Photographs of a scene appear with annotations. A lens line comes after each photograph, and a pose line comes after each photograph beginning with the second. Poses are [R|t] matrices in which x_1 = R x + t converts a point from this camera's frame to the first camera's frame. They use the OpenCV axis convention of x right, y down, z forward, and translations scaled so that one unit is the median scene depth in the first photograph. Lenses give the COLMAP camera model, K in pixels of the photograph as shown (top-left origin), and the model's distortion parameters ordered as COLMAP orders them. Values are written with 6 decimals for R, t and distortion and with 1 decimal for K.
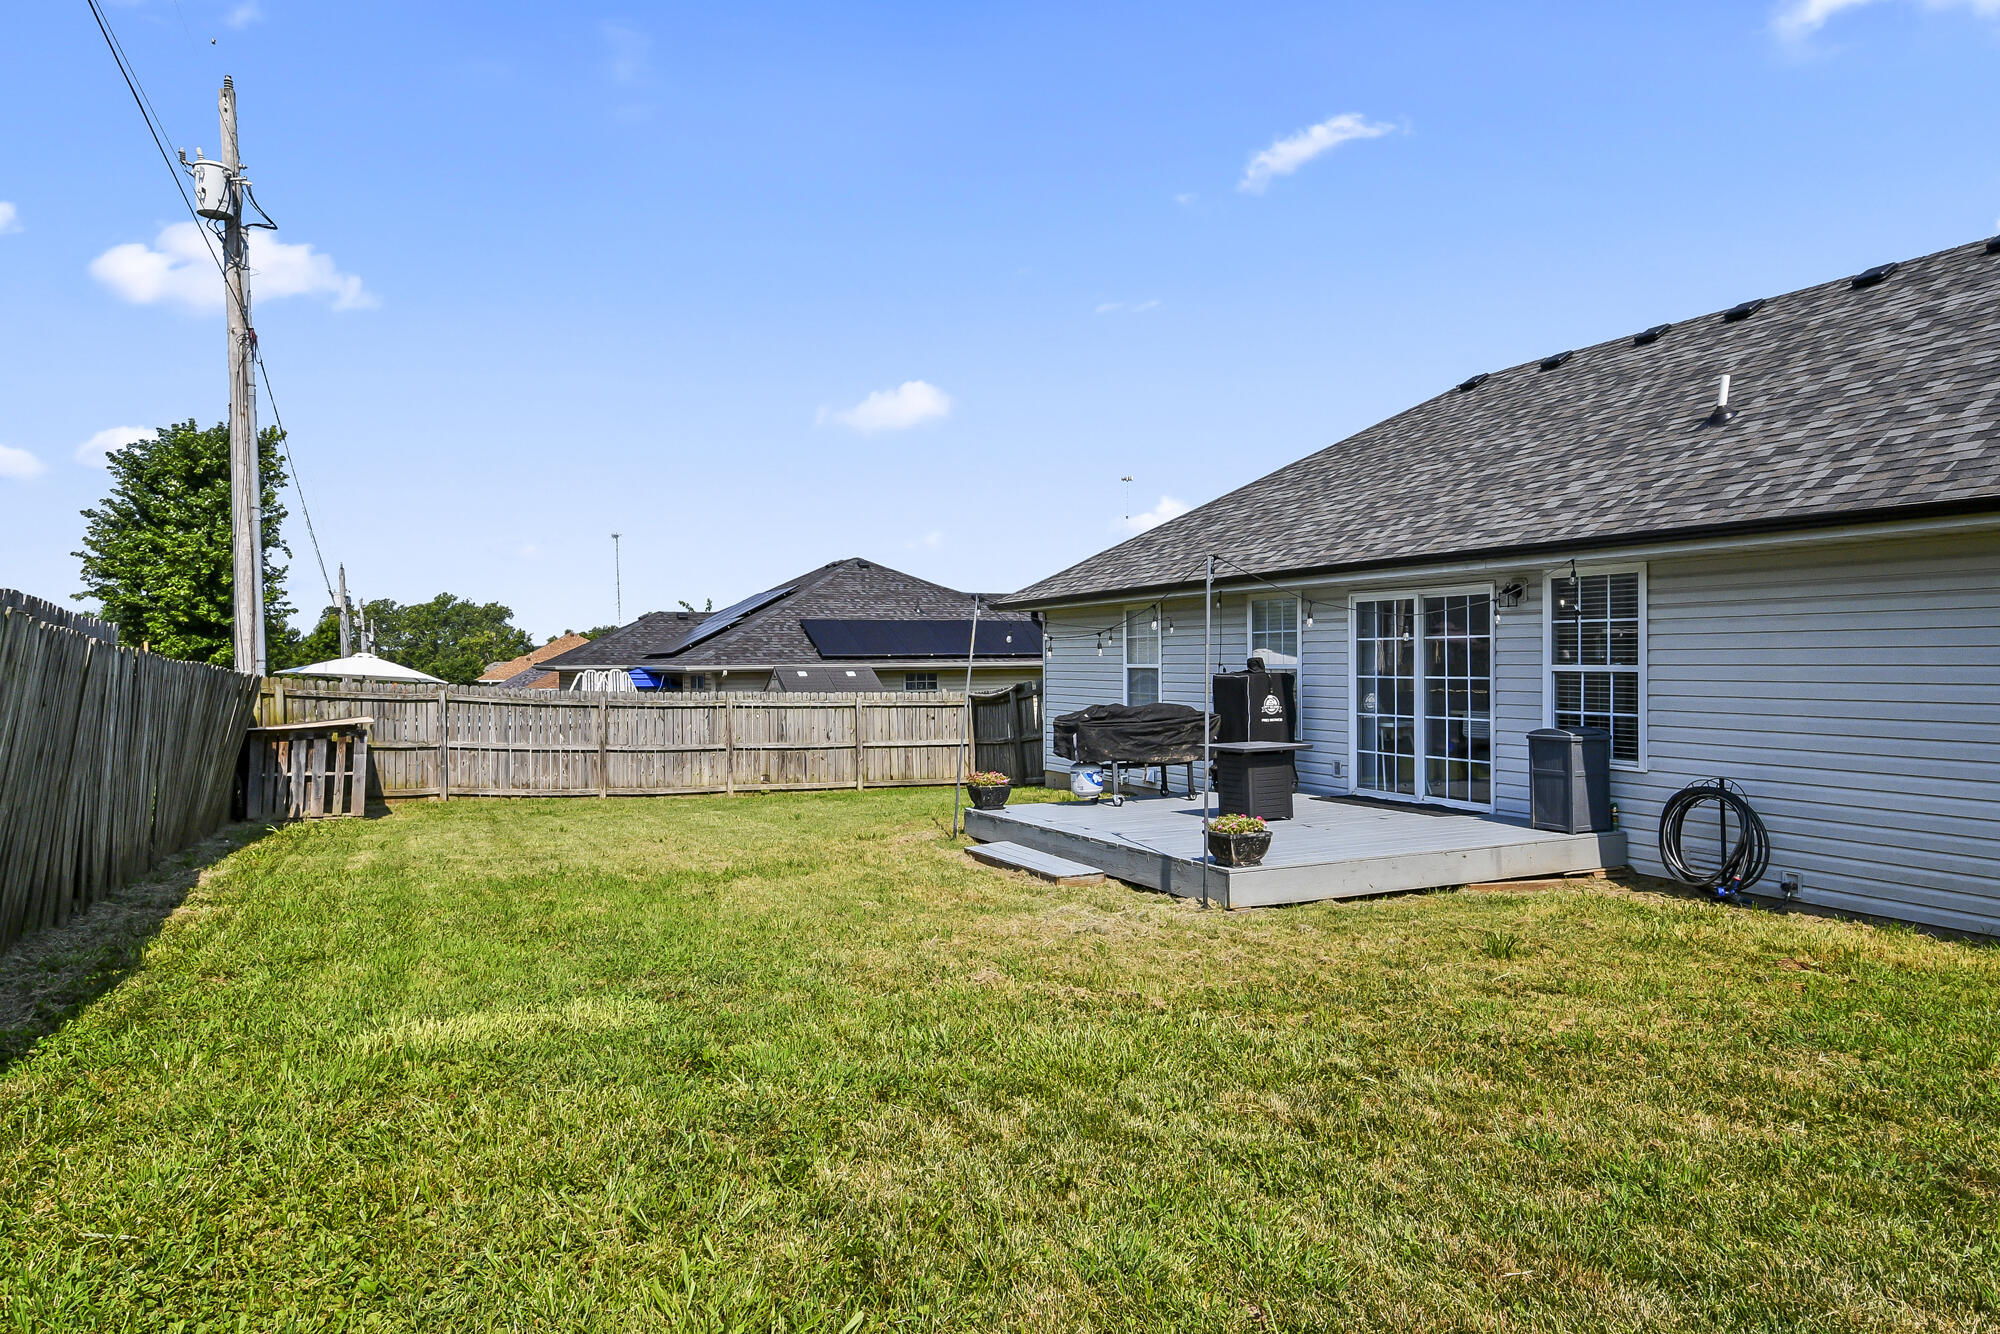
lens RADIAL K [[1215.7, 0, 938.5], [0, 1215.7, 667.3], [0, 0, 1]] dist [0.002815, -0.002439]
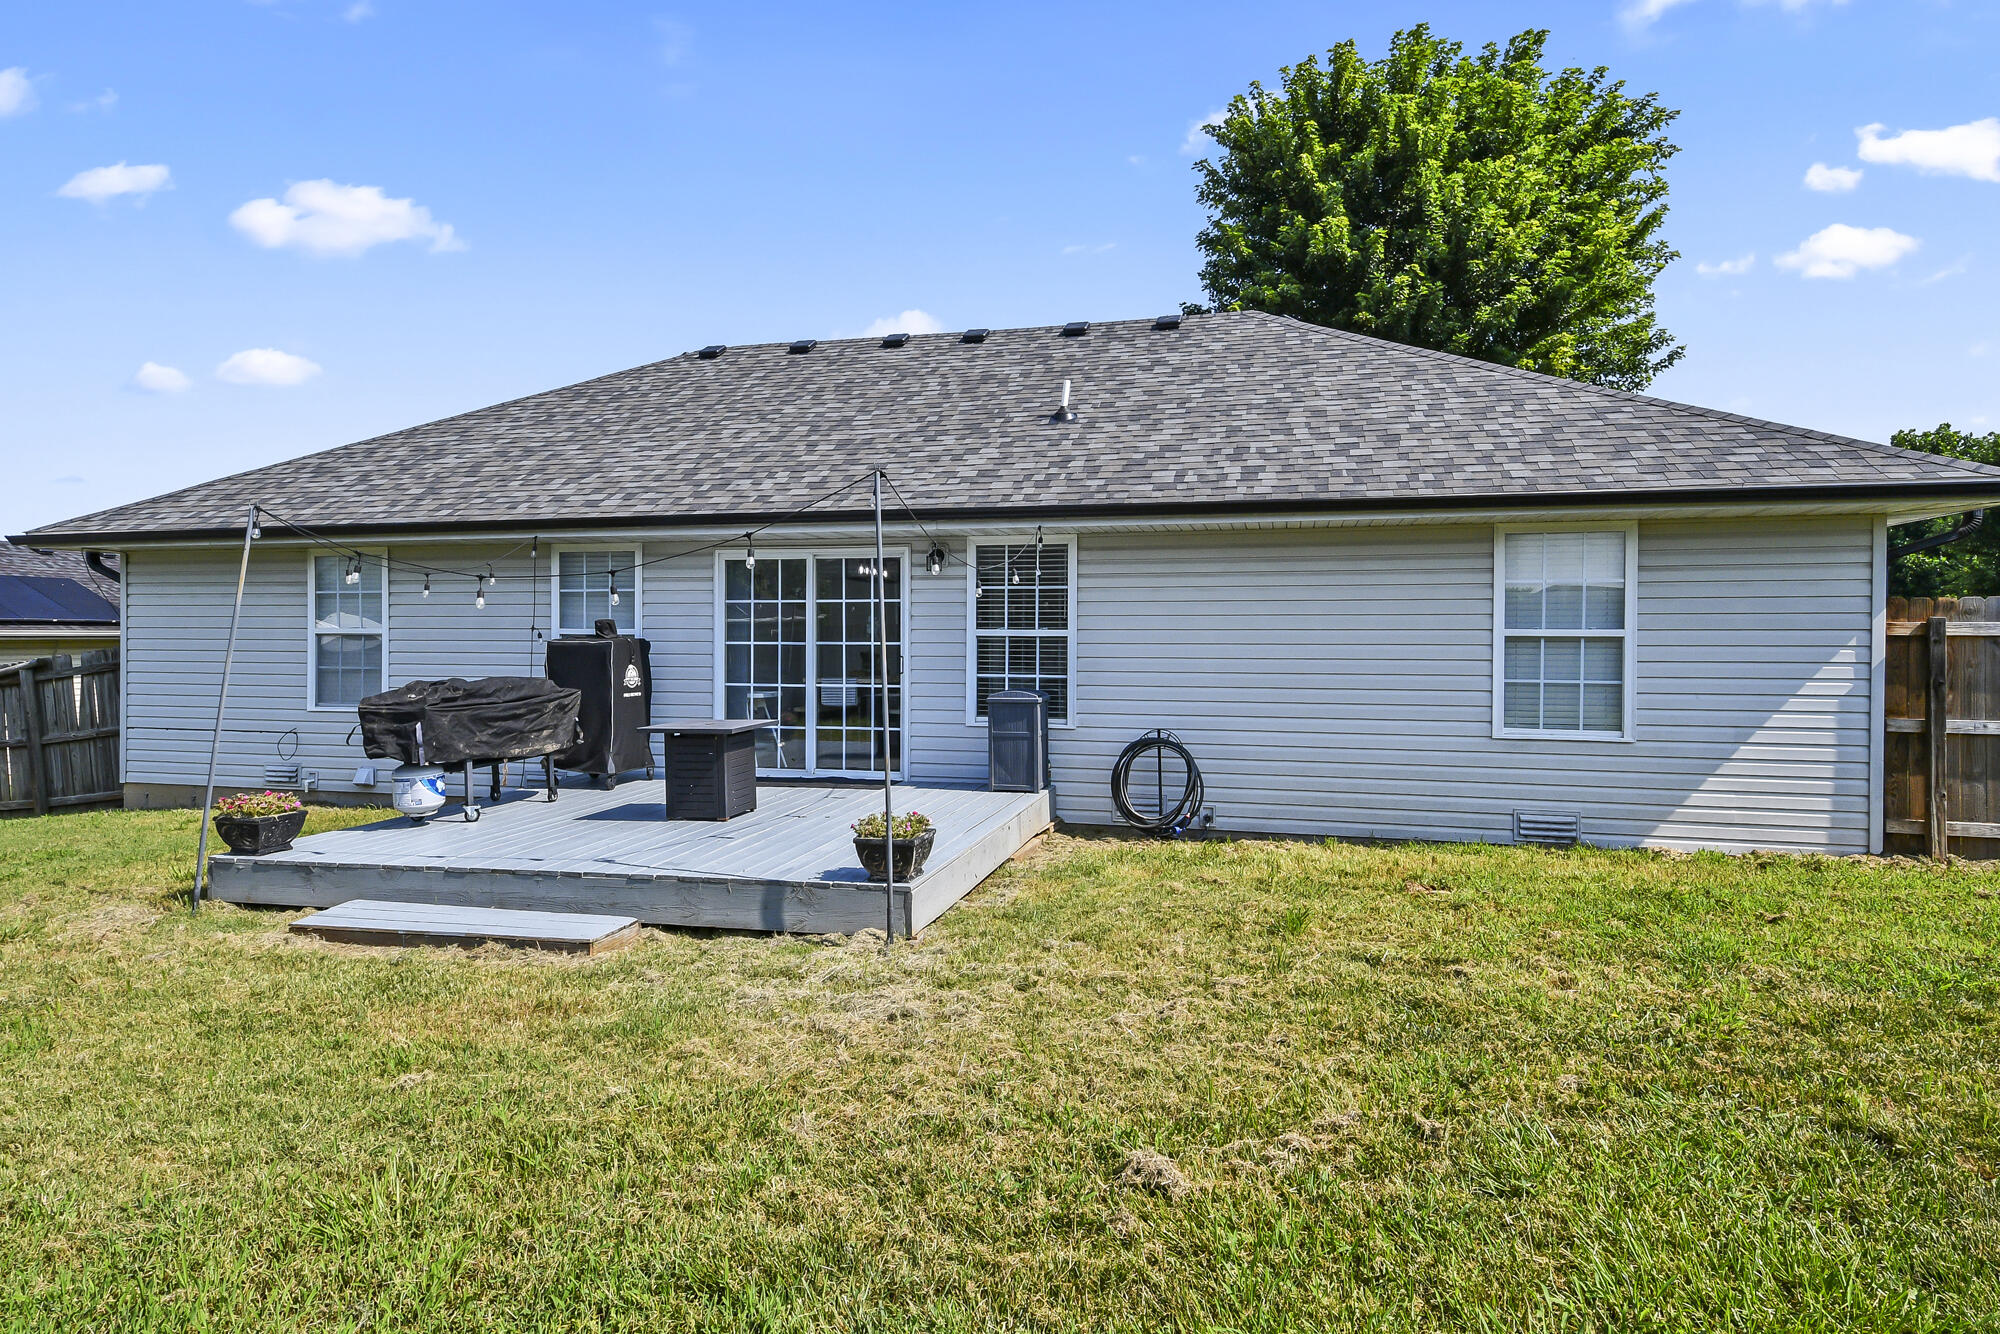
lens RADIAL K [[1078.8, 0, 1000.0], [0, 1078.8, 667.0], [0, 0, 1]] dist [0.016954, -0.001649]
pose [[0.599690, -0.010505, 0.800164, -0.208345], [-0.002990, 0.999877, 0.015368, 0.015302], [-0.800227, -0.011609, 0.599585, 0.438950]]
